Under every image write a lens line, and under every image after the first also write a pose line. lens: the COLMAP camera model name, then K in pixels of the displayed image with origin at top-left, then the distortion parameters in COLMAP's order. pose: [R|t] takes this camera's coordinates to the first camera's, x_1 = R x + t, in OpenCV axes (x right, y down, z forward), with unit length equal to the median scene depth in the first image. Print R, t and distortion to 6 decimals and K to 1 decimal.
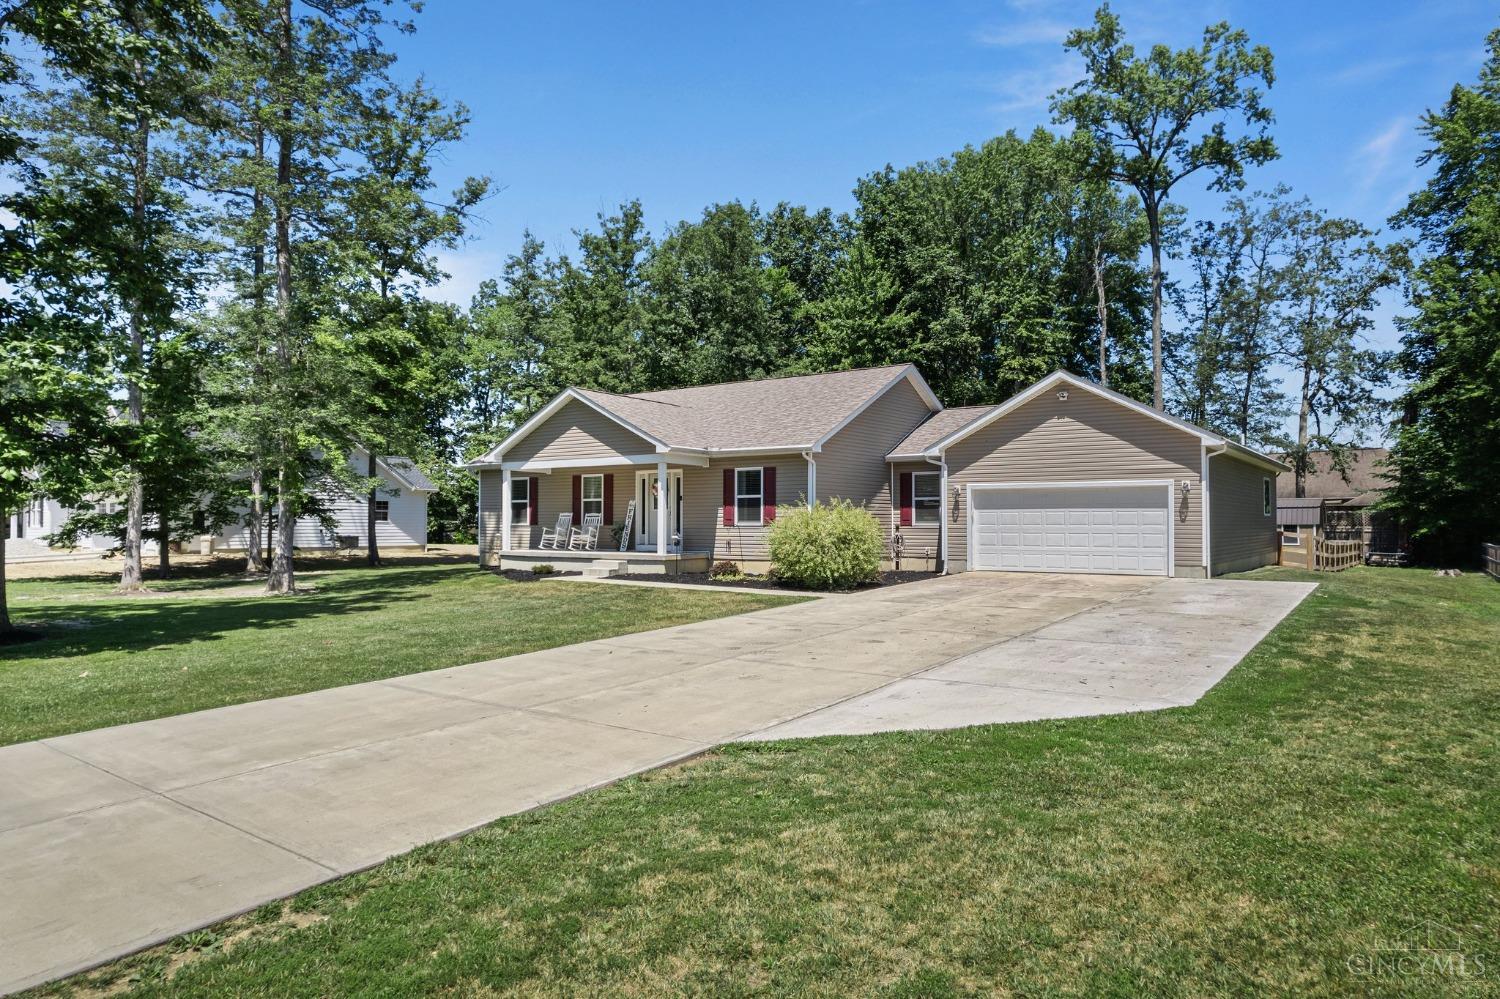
lens RADIAL K [[969.6, 0, 778.8], [0, 969.6, 503.8], [0, 0, 1]] dist [0.004784, 0.001367]
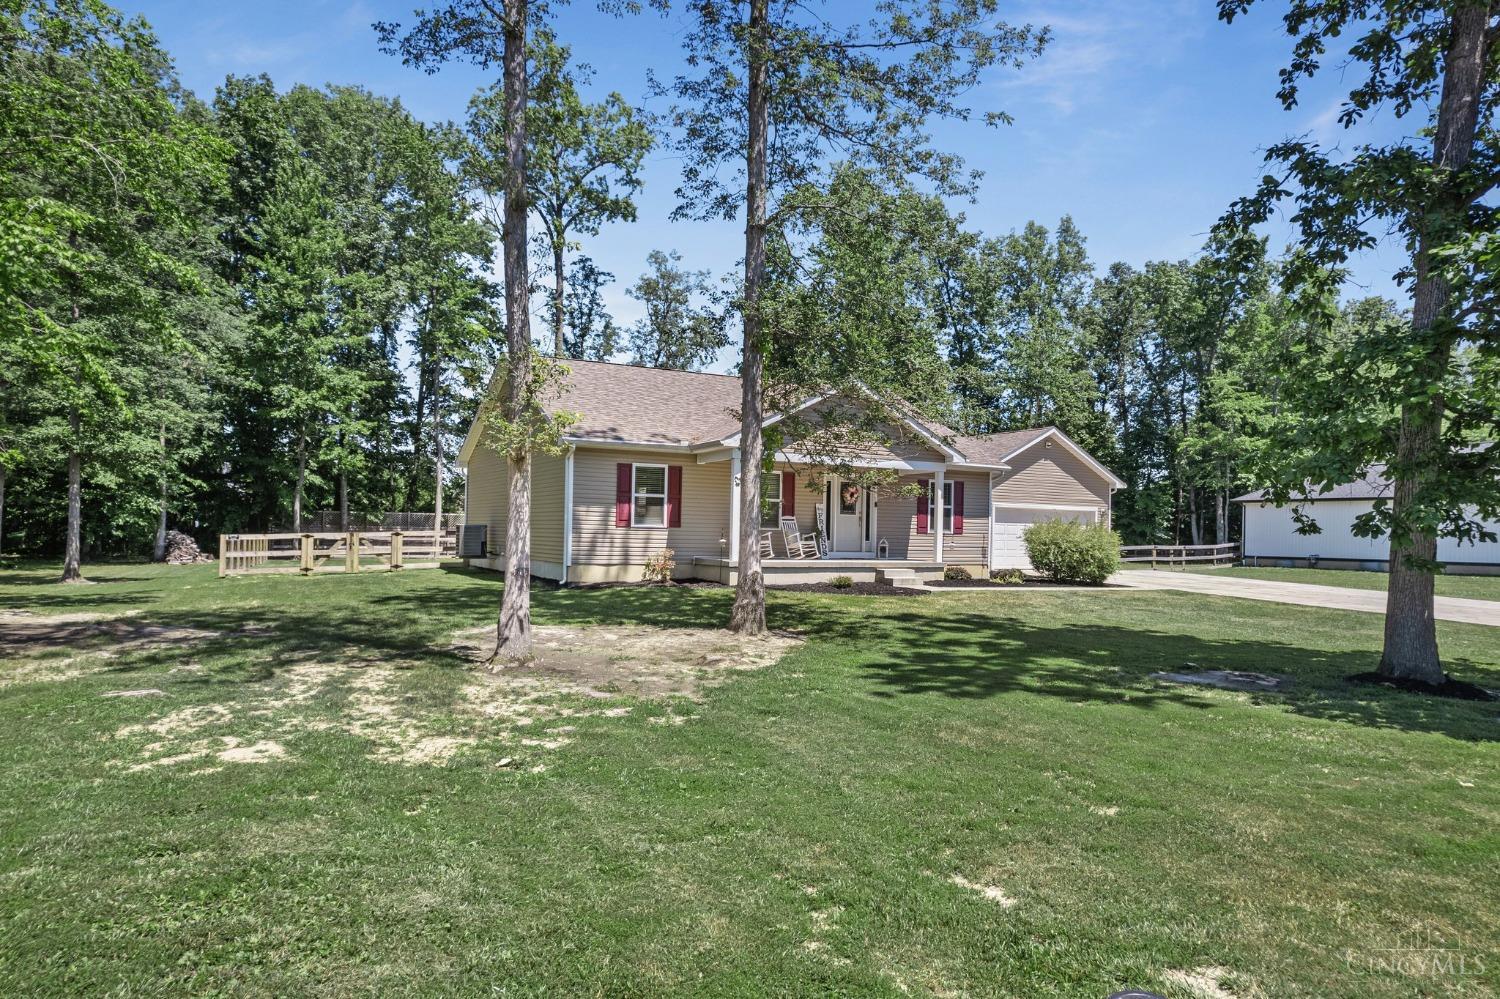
lens RADIAL K [[986.9, 0, 750.0], [0, 986.9, 499.5], [0, 0, 1]] dist [0.001746, -0.000876]
pose [[0.450941, 0.037690, 0.891758, -1.097778], [-0.041623, 0.998909, -0.021170, 0.016462], [-0.891583, -0.027571, 0.452018, 0.681276]]
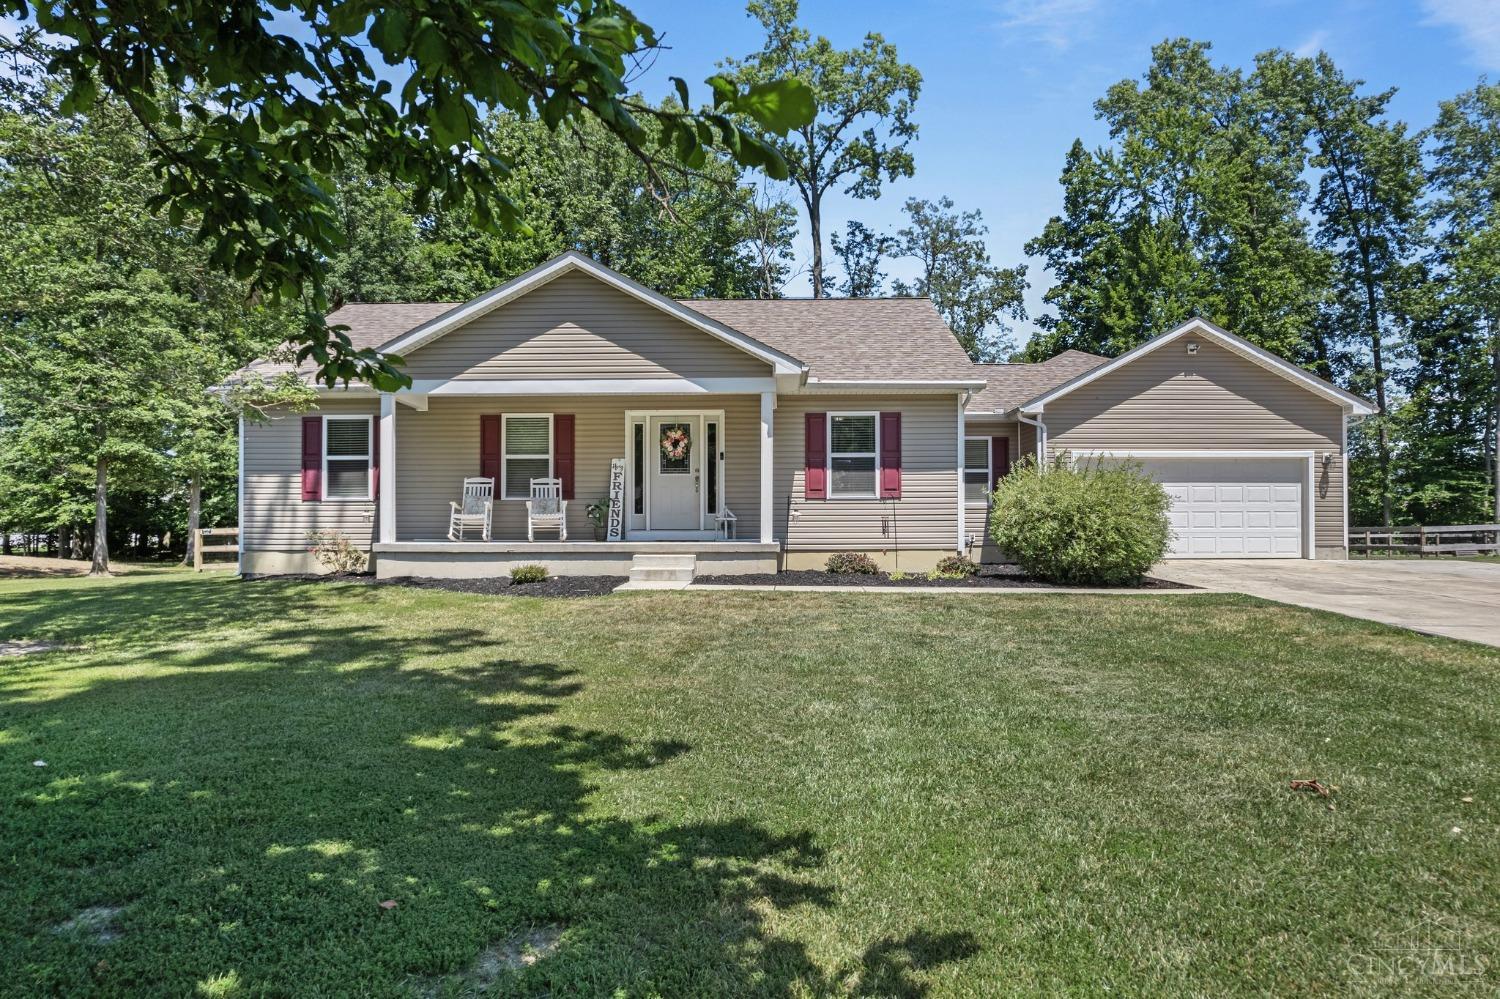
lens RADIAL K [[956.9, 0, 758.3], [0, 956.9, 518.7], [0, 0, 1]] dist [-0.023303, 0.000879]
pose [[0.836570, 0.003757, 0.547847, -0.438719], [-0.009895, 0.999917, 0.008252, 0.030886], [-0.547770, -0.012325, 0.836538, 0.479166]]
